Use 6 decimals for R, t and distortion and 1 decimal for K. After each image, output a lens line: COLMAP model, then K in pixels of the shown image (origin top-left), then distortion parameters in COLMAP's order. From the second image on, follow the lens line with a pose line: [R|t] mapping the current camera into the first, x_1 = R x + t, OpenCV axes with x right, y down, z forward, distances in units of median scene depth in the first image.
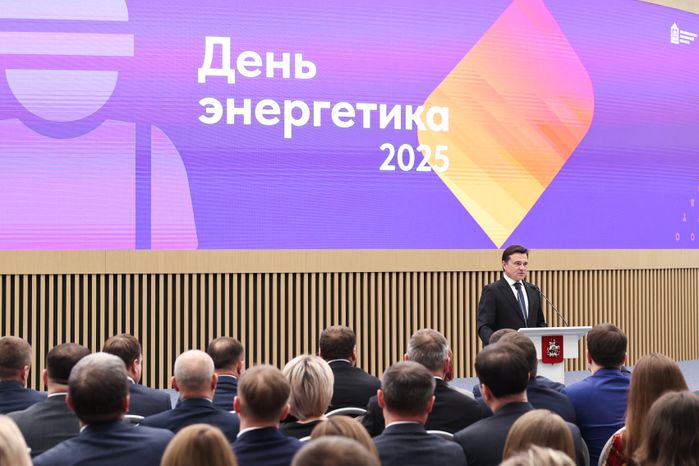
lens RADIAL K [[1415.8, 0, 349.5], [0, 1415.8, 233.0], [0, 0, 1]] dist [0.073858, 0.087304]
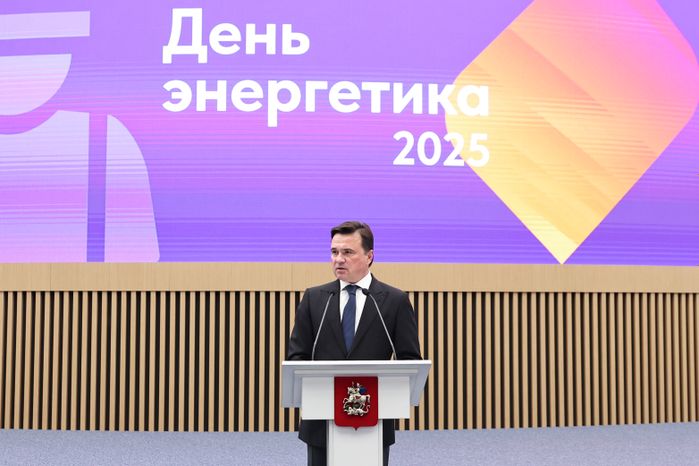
lens RADIAL K [[1109.8, 0, 365.3], [0, 1109.8, 220.0], [0, 0, 1]] dist [-0.048178, 0.005875]
pose [[0.959073, -0.018102, -0.282581, 0.188368], [0.000587, 0.998079, -0.061945, 0.026708], [0.283160, 0.059244, 0.957241, 0.406638]]
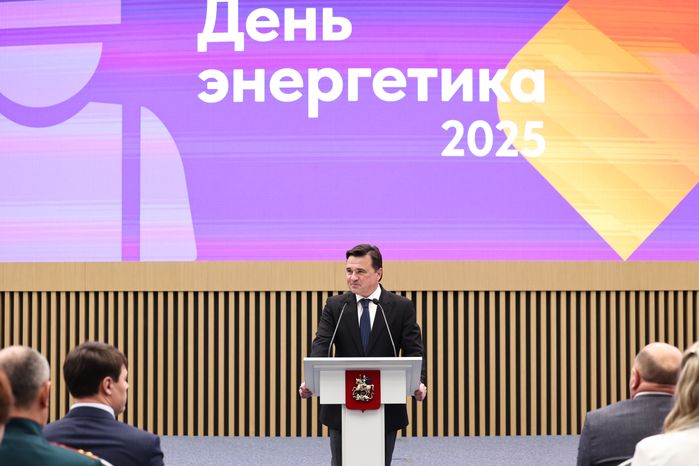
lens RADIAL K [[1657.4, 0, 349.5], [0, 1657.4, 233.0], [0, 0, 1]] dist [-0.085569, -0.375691]
pose [[0.933039, -0.010933, -0.359609, 0.300961], [0.003744, 0.999779, -0.020682, 0.015138], [0.359756, 0.017950, 0.932874, 0.163493]]
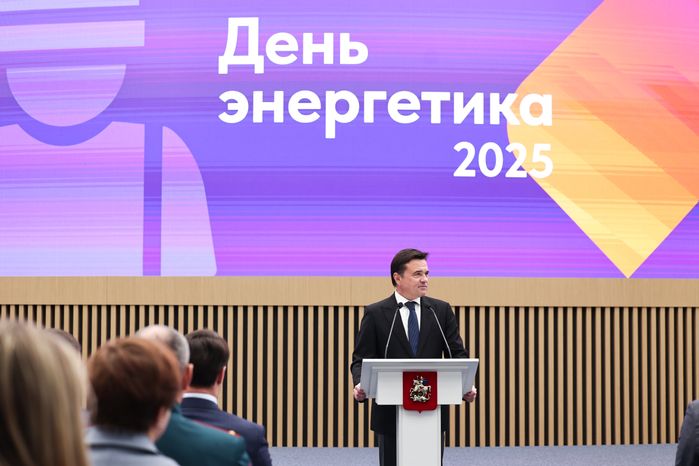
lens RADIAL K [[1538.1, 0, 349.5], [0, 1538.1, 233.0], [0, 0, 1]] dist [-0.112950, -0.293491]
pose [[0.944709, -0.013968, -0.327613, 0.251980], [-0.001369, 0.998916, -0.046538, 0.027418], [0.327908, 0.044413, 0.943665, 0.184575]]
